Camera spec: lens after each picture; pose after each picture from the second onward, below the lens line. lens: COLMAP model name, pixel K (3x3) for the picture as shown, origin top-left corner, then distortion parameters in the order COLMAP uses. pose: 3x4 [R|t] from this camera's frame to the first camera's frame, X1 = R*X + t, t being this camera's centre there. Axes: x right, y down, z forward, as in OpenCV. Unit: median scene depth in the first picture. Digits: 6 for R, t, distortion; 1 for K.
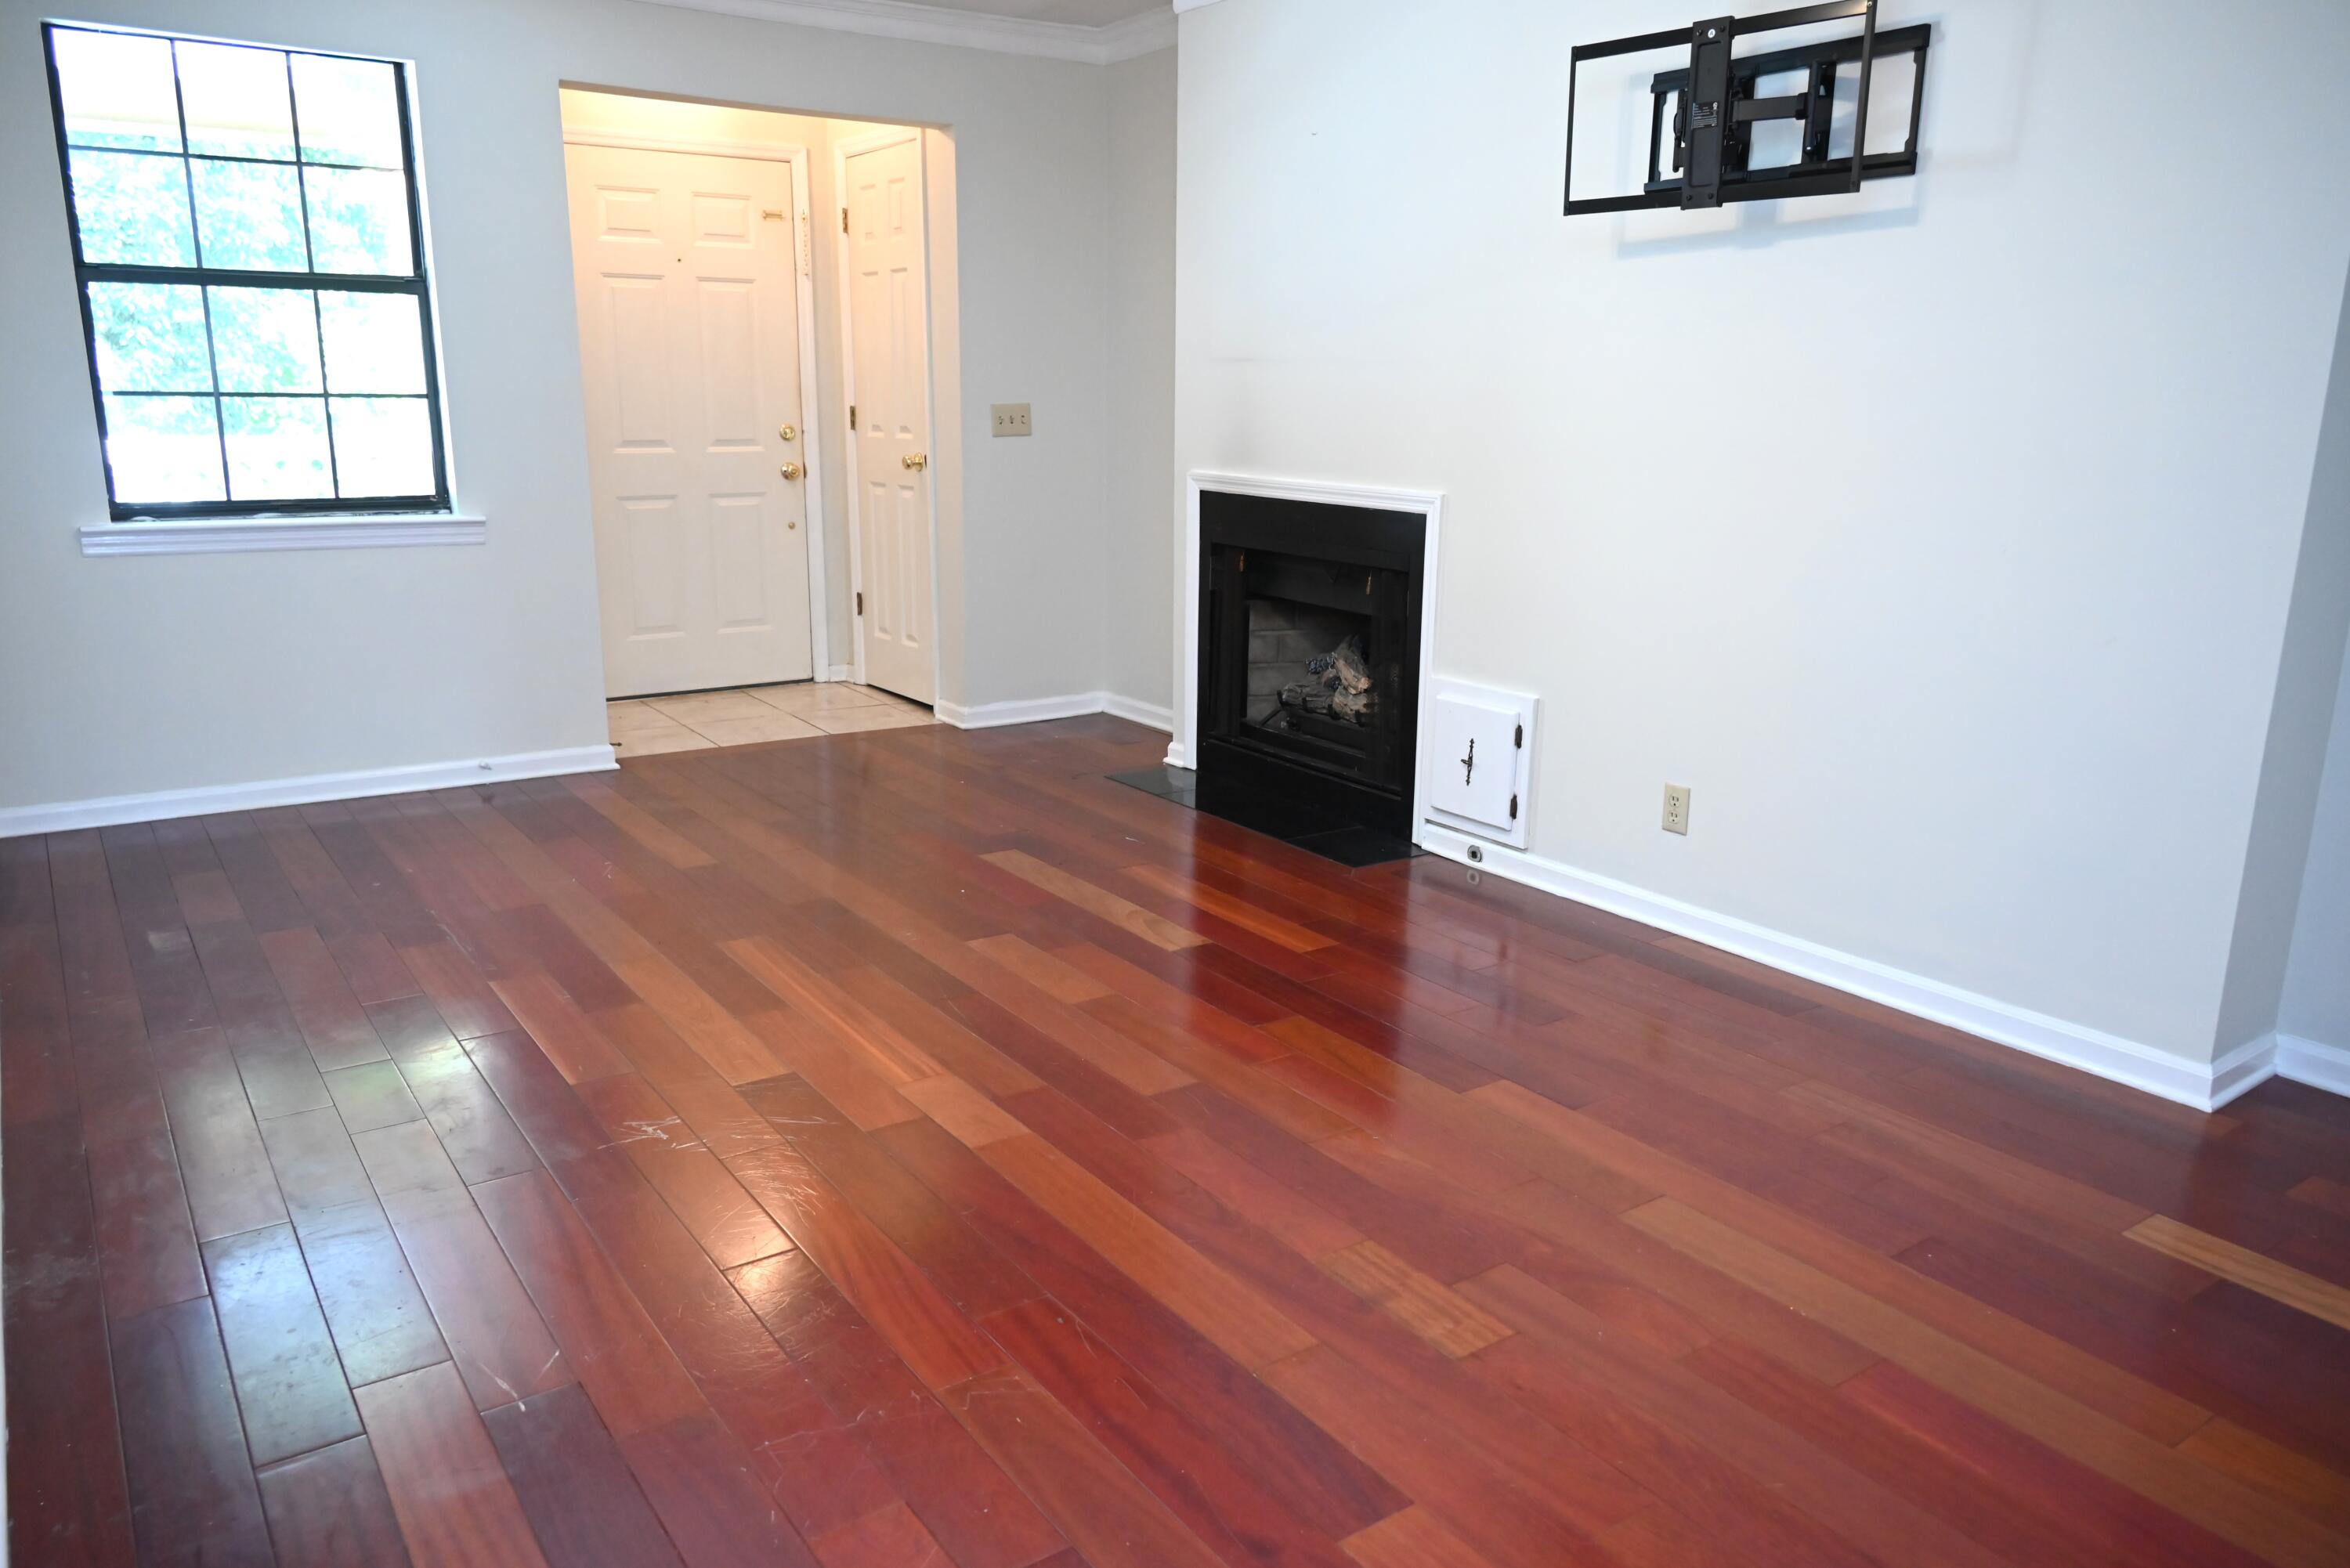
lens RADIAL K [[1635.9, 0, 1175.0], [0, 1635.9, 784.0], [0, 0, 1]] dist [-0.001124, 0.000276]
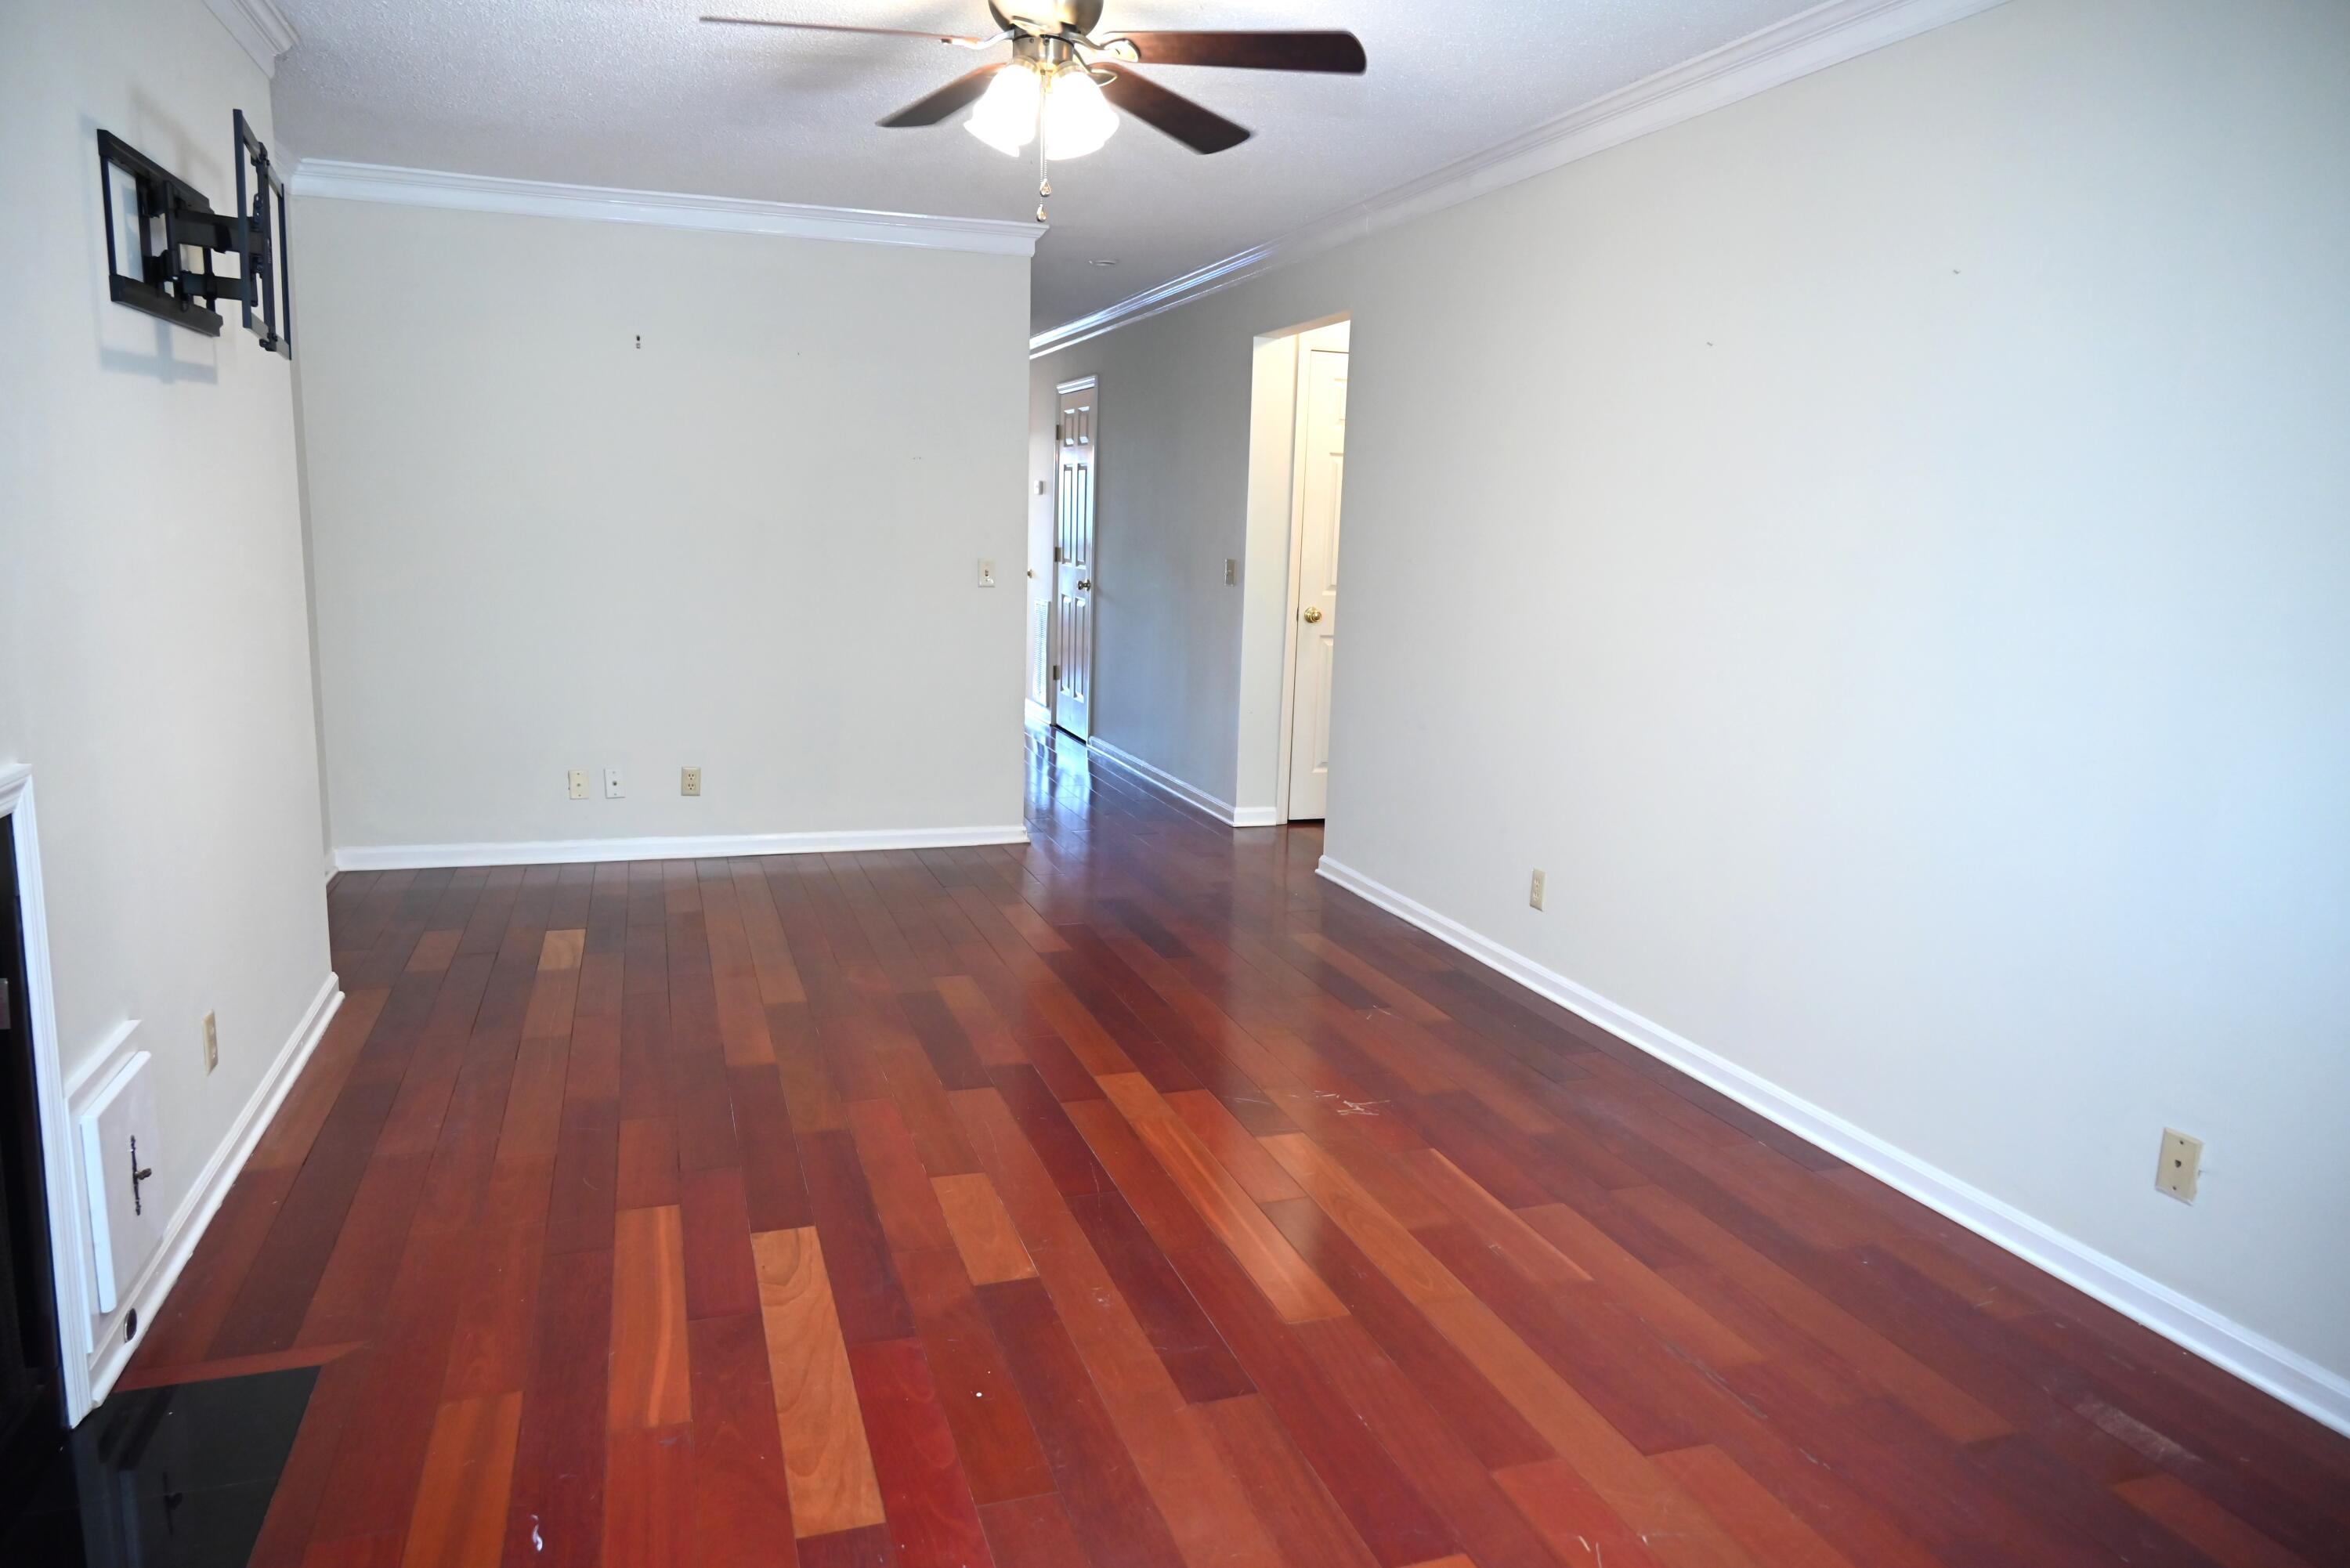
lens RADIAL K [[1549.7, 0, 1175.0], [0, 1549.7, 784.0], [0, 0, 1]] dist [-0.003513, -0.000557]
pose [[-0.958967, -0.086223, 0.270090, -0.319151], [0.027958, 0.919234, 0.392719, -0.351258], [-0.282137, 0.384155, -0.879104, 1.321870]]
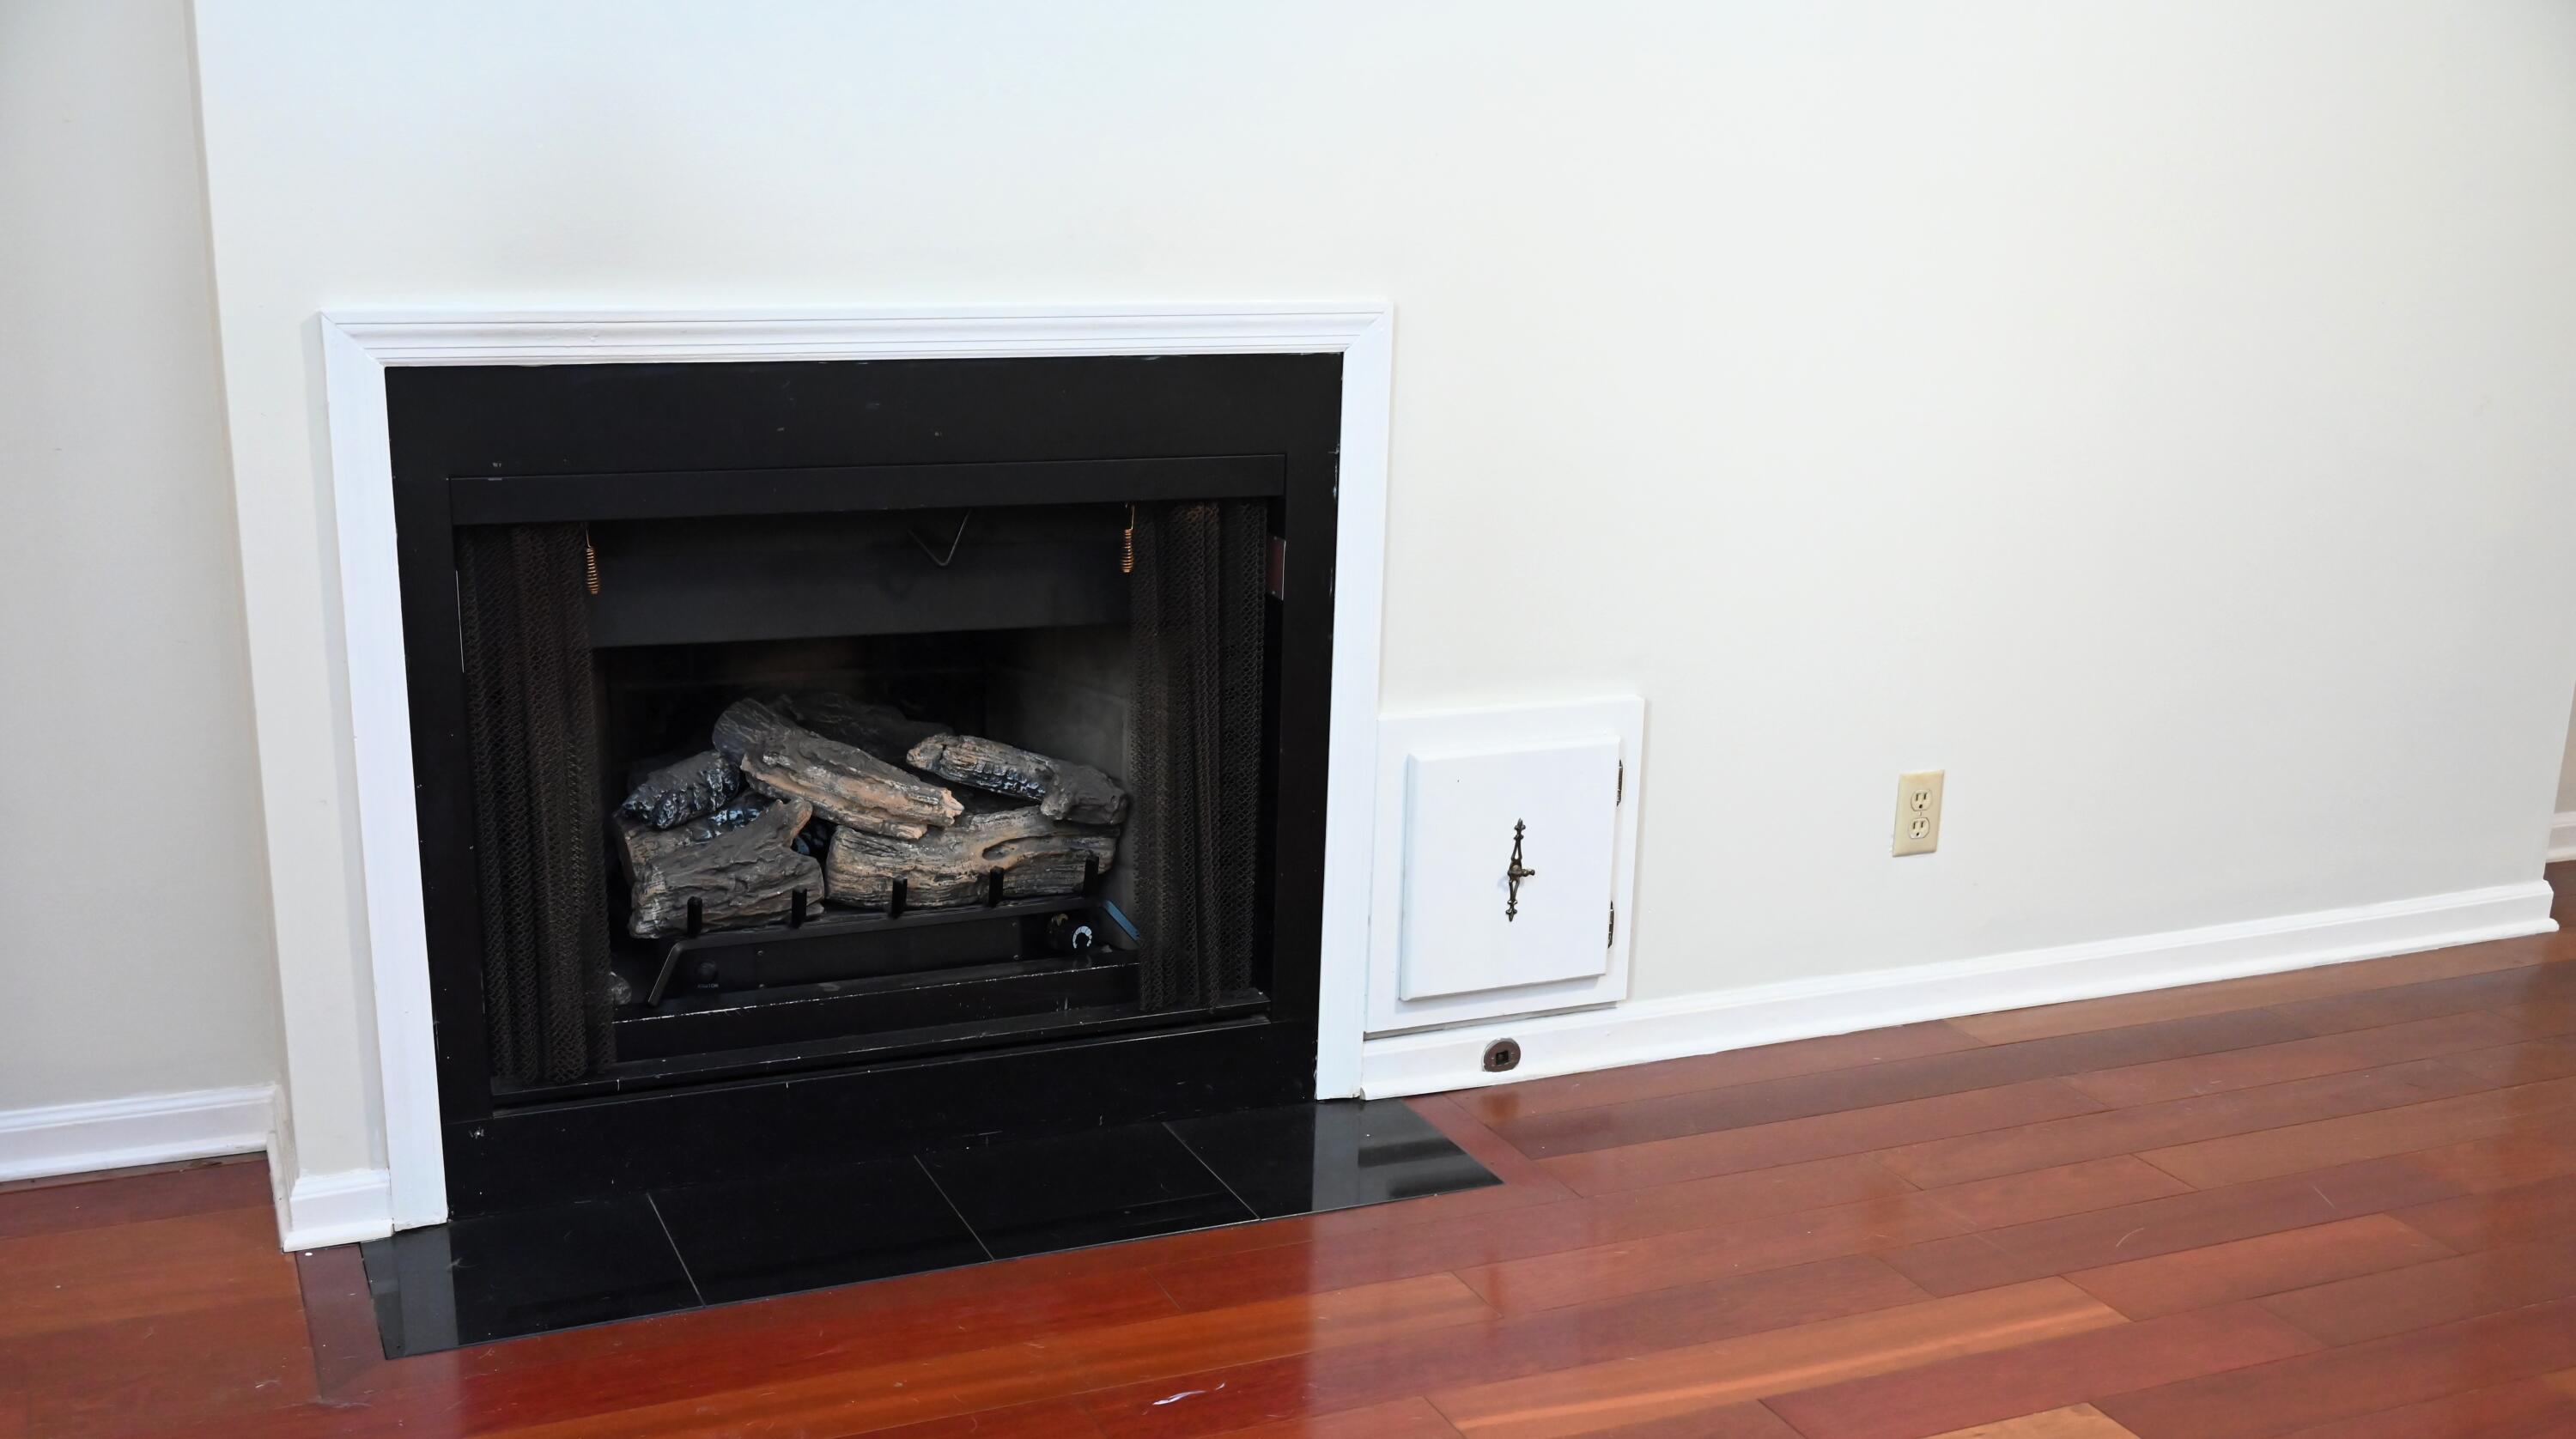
lens RADIAL K [[2604.0, 0, 1282.9], [0, 2604.0, 865.6], [0, 0, 1]] dist [-0.062173, -0.000725]
pose [[0.196776, -0.296639, 0.934497, -0.519463], [0.206451, 0.944299, 0.256278, -0.216725], [-0.958466, 0.142498, 0.247056, 0.877253]]
